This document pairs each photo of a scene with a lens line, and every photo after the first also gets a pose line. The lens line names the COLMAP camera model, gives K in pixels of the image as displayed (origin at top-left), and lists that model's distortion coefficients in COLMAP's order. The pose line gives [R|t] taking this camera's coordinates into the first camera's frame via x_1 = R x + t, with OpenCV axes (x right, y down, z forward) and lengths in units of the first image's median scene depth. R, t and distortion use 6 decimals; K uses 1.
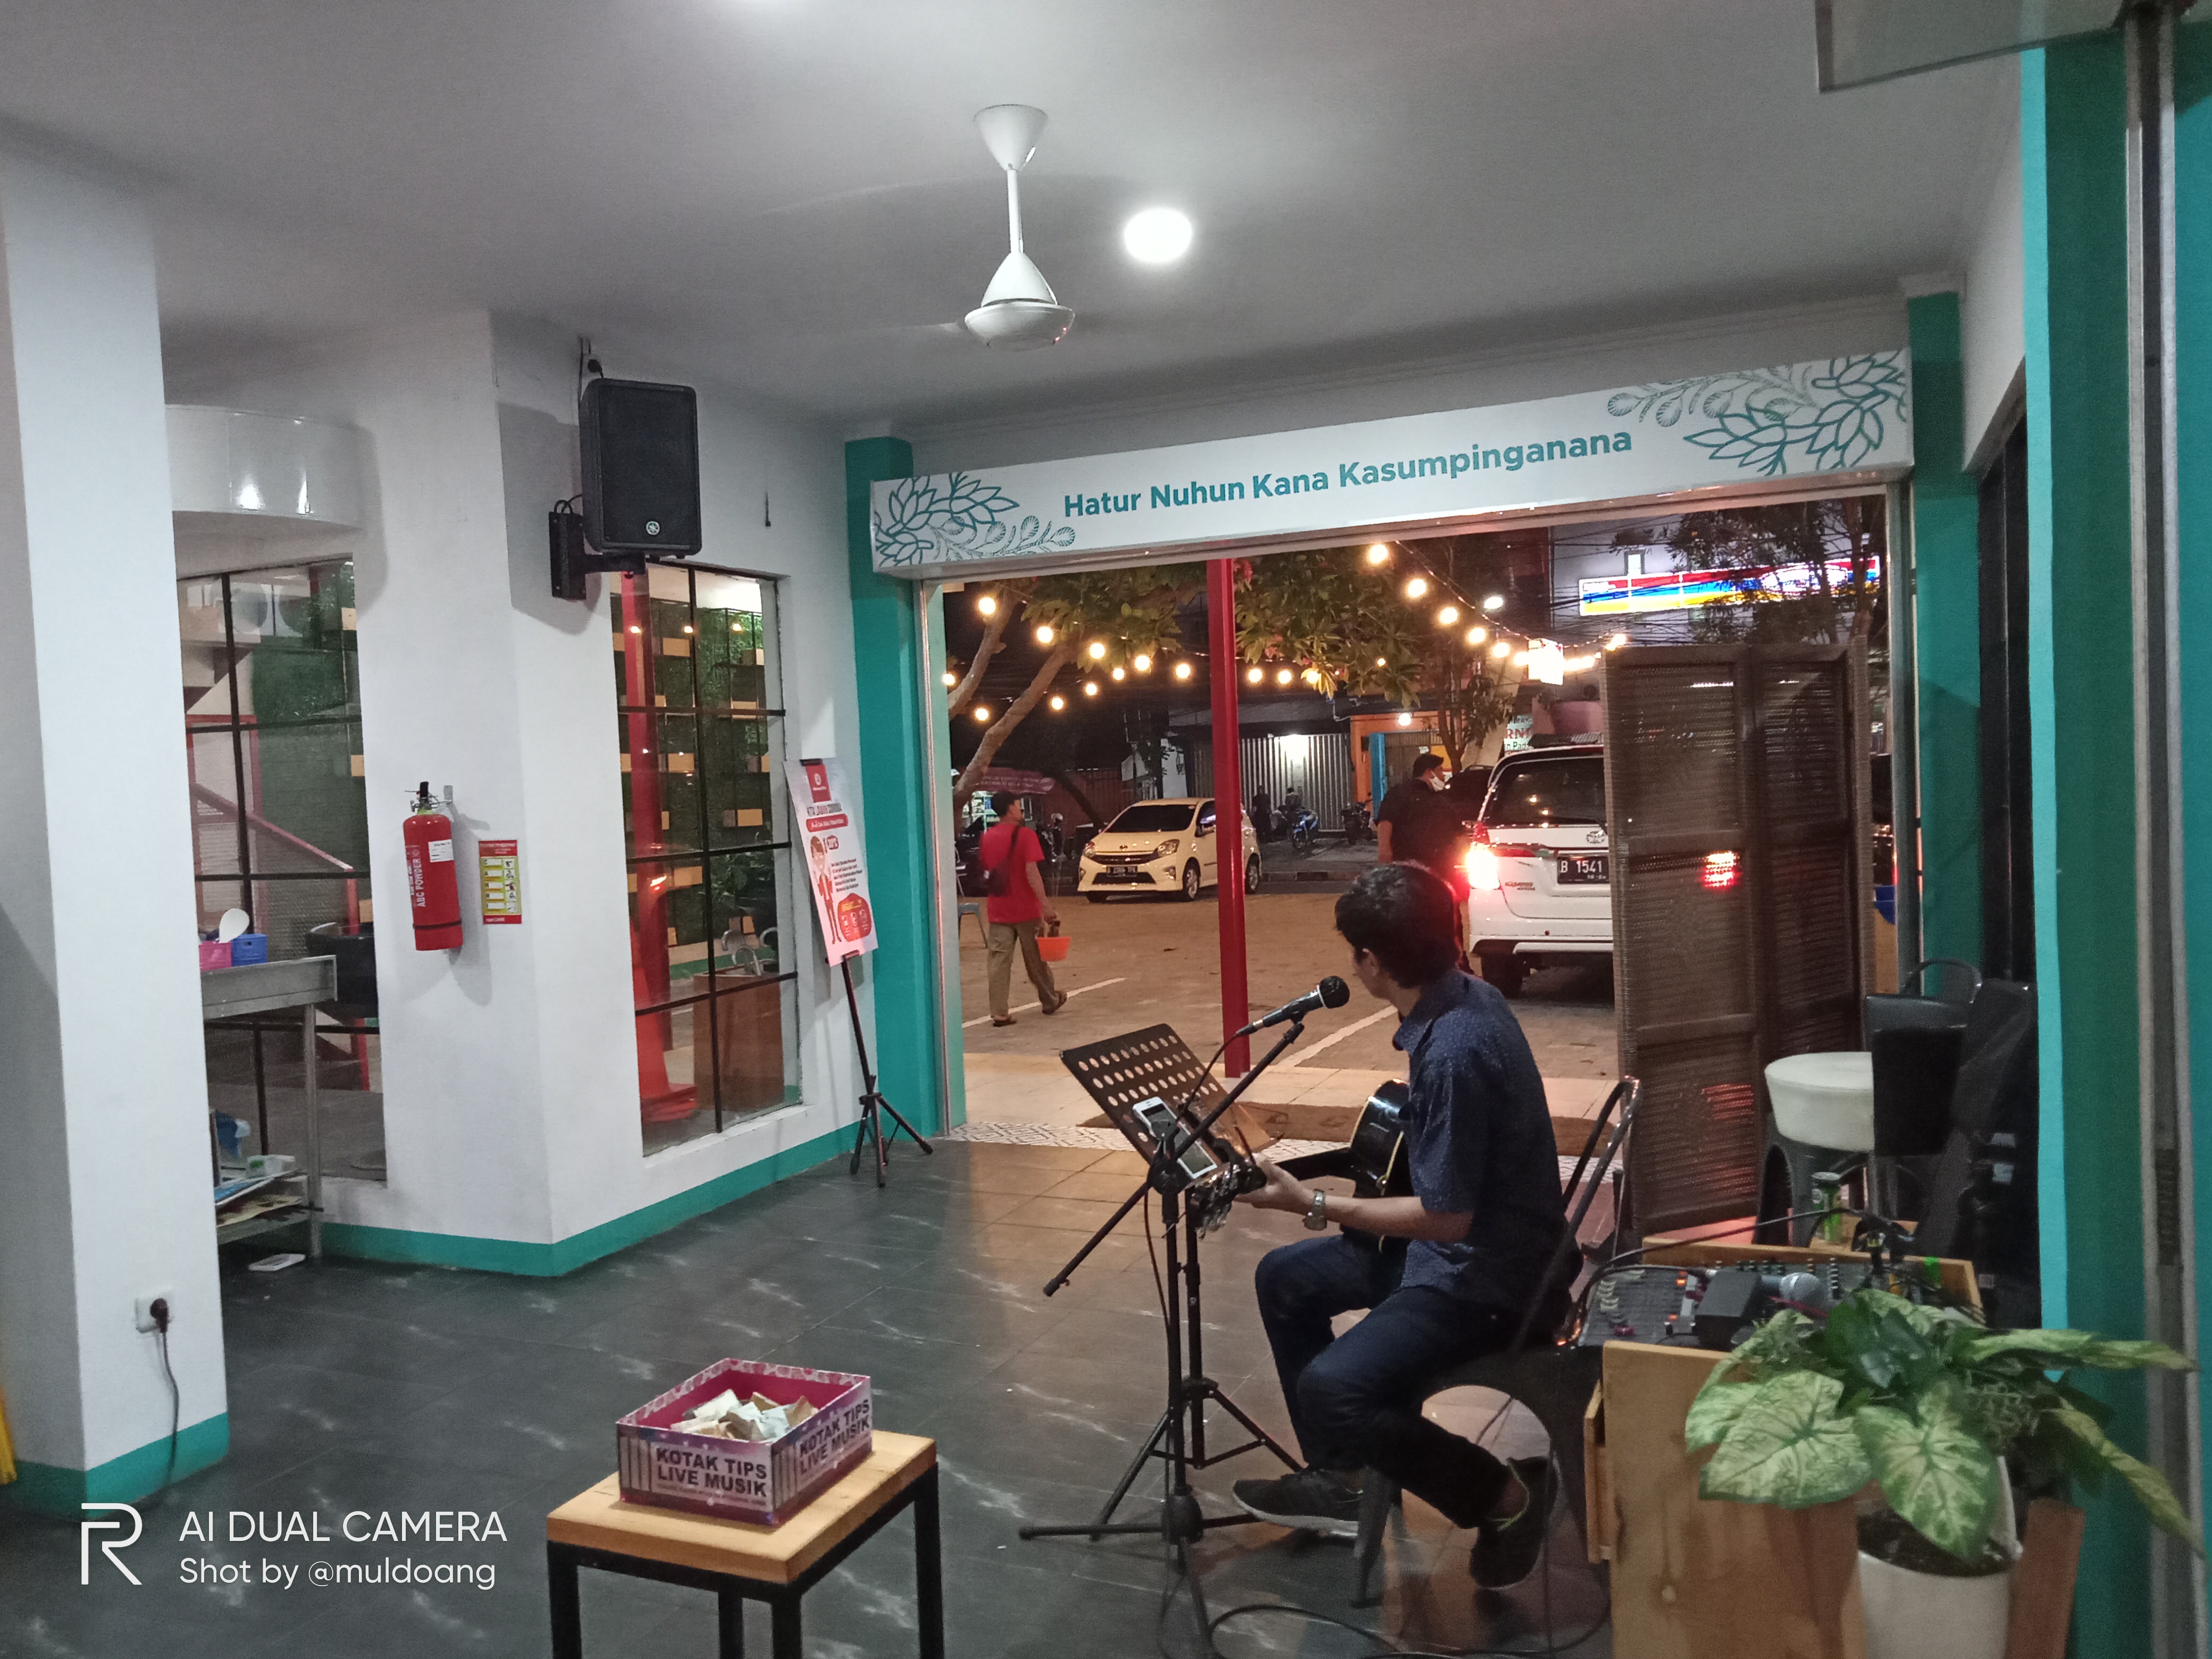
lens RADIAL K [[1609.4, 0, 1106.0], [0, 1609.4, 829.5], [0, 0, 1]] dist [0.008513, 0.010499]
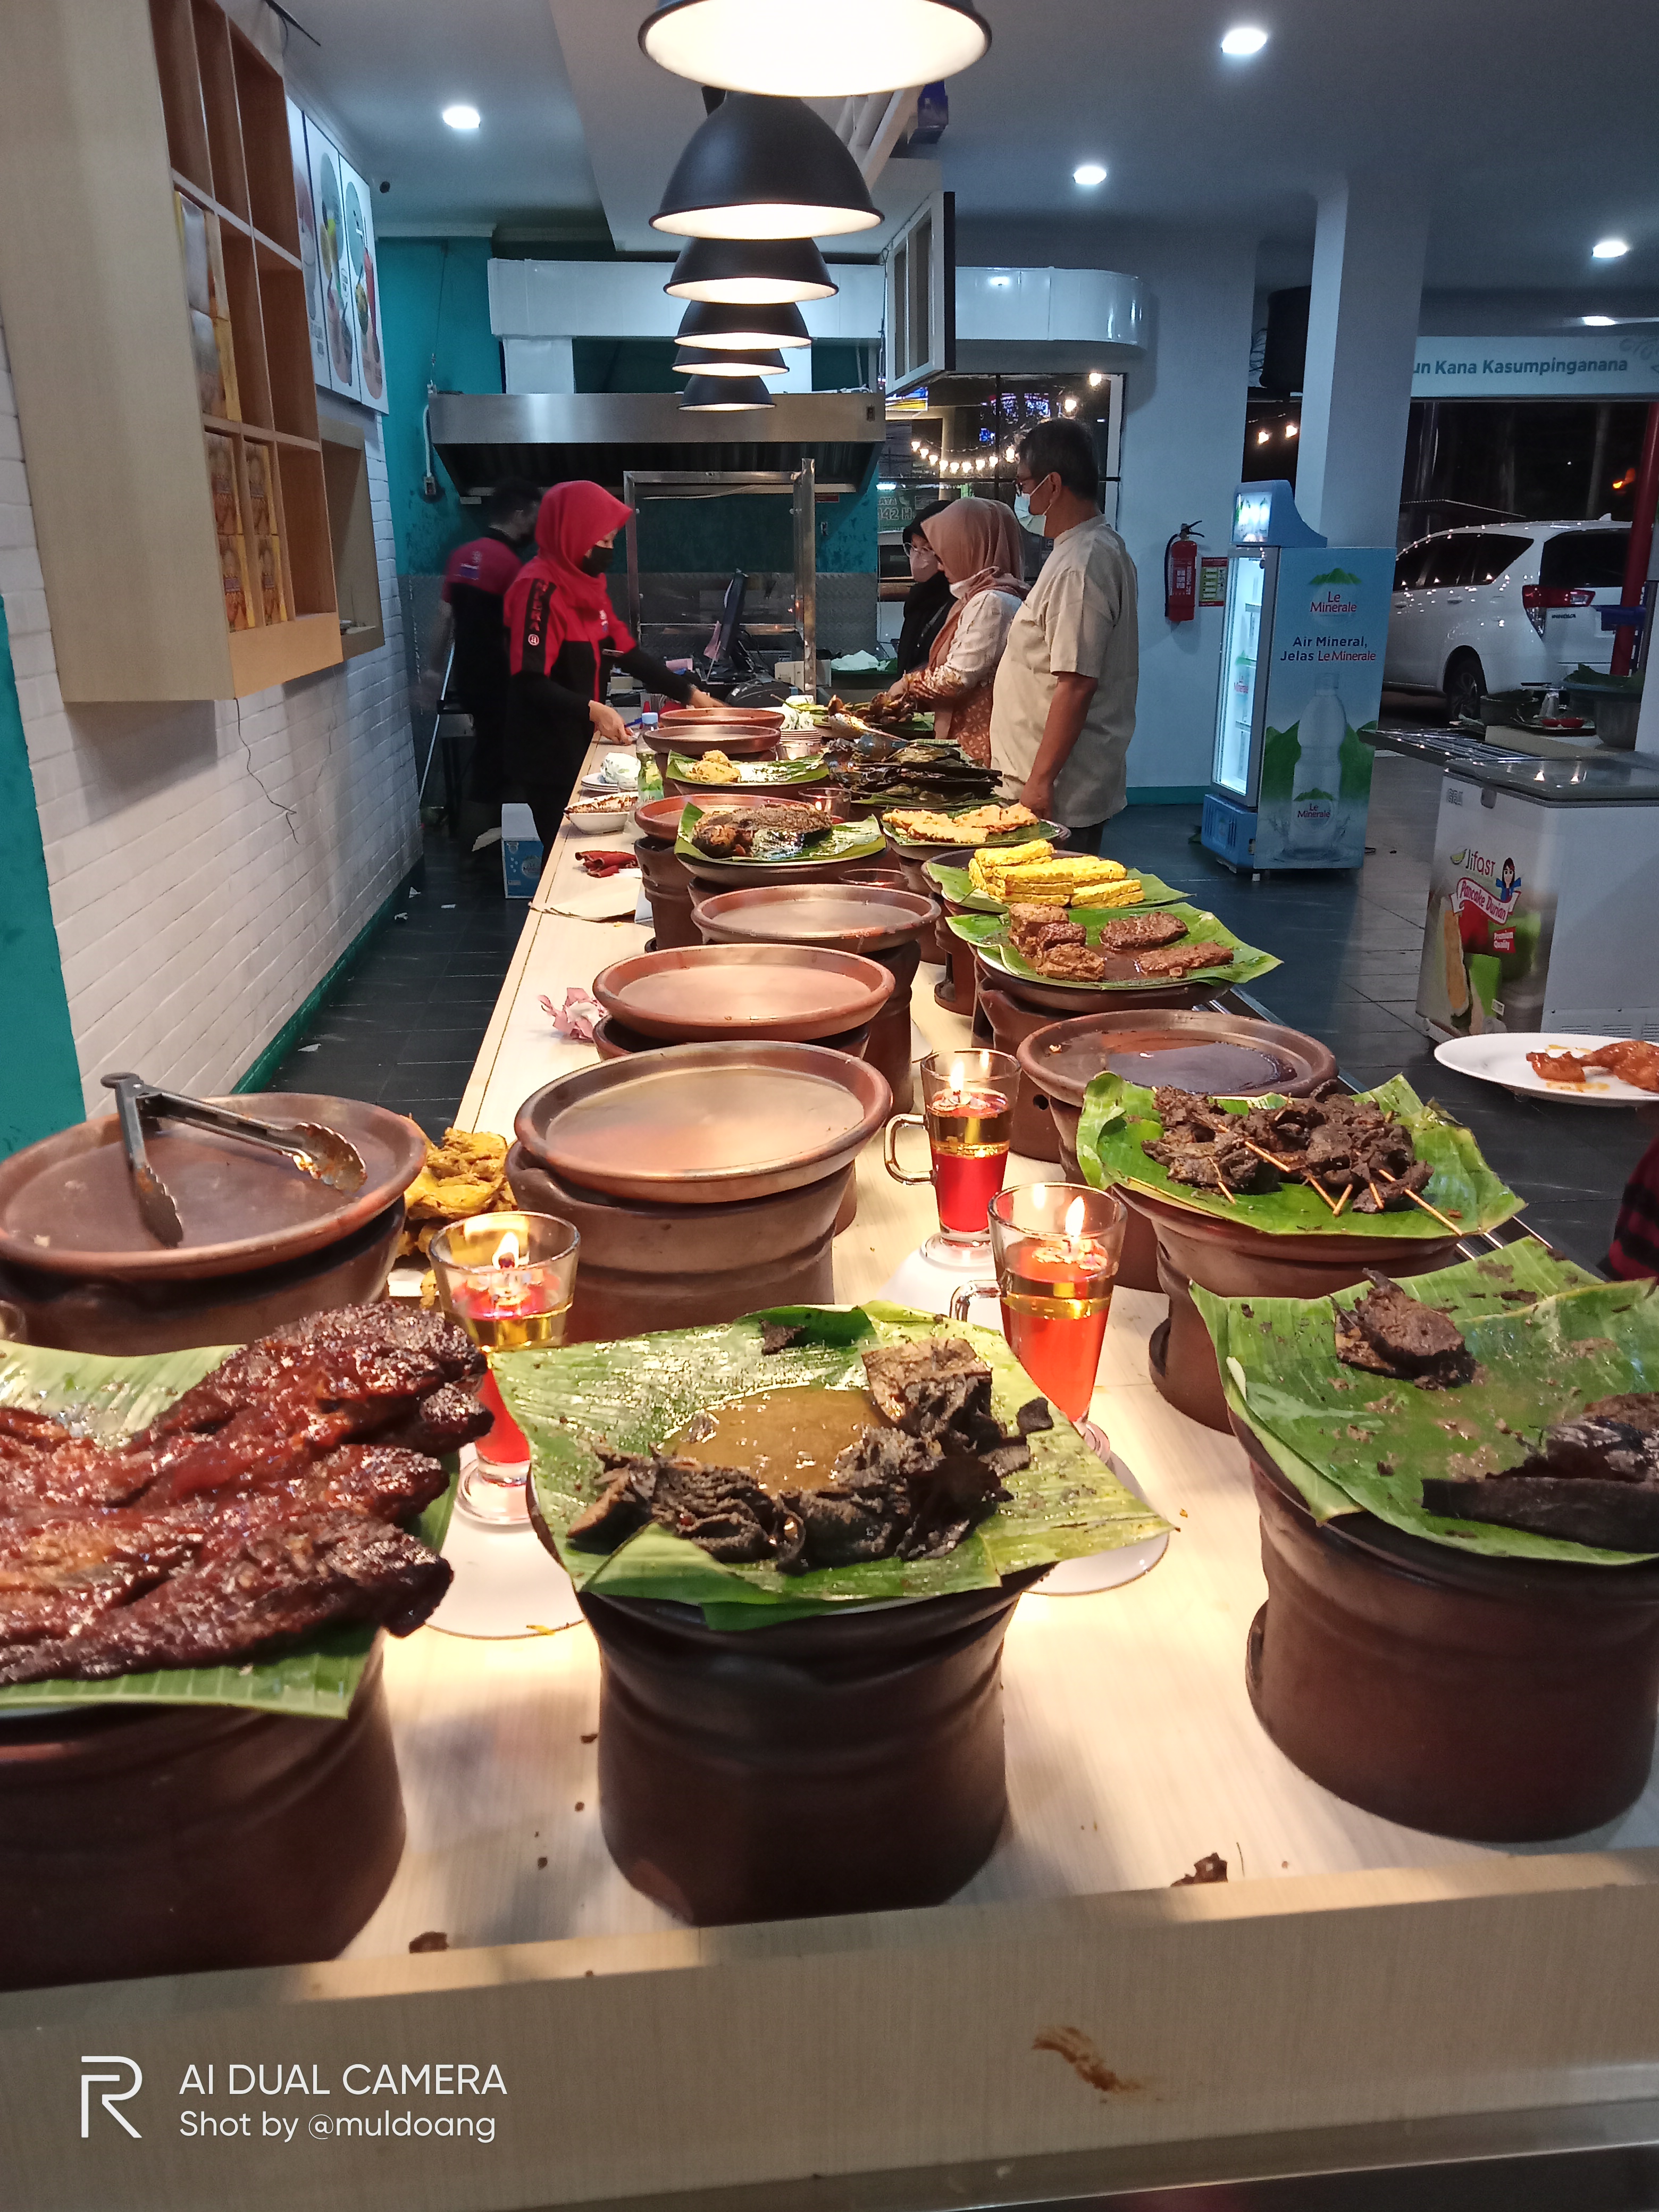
lens RADIAL K [[1609.4, 0, 829.5], [0, 1609.4, 1106.0], [0, 0, 1]] dist [0.008513, 0.010499]
pose [[0.868247, -0.129774, 0.478859, -1.776566], [-0.011074, 0.959875, 0.280211, 0.100245], [-0.496009, -0.248595, 0.831971, -0.460303]]
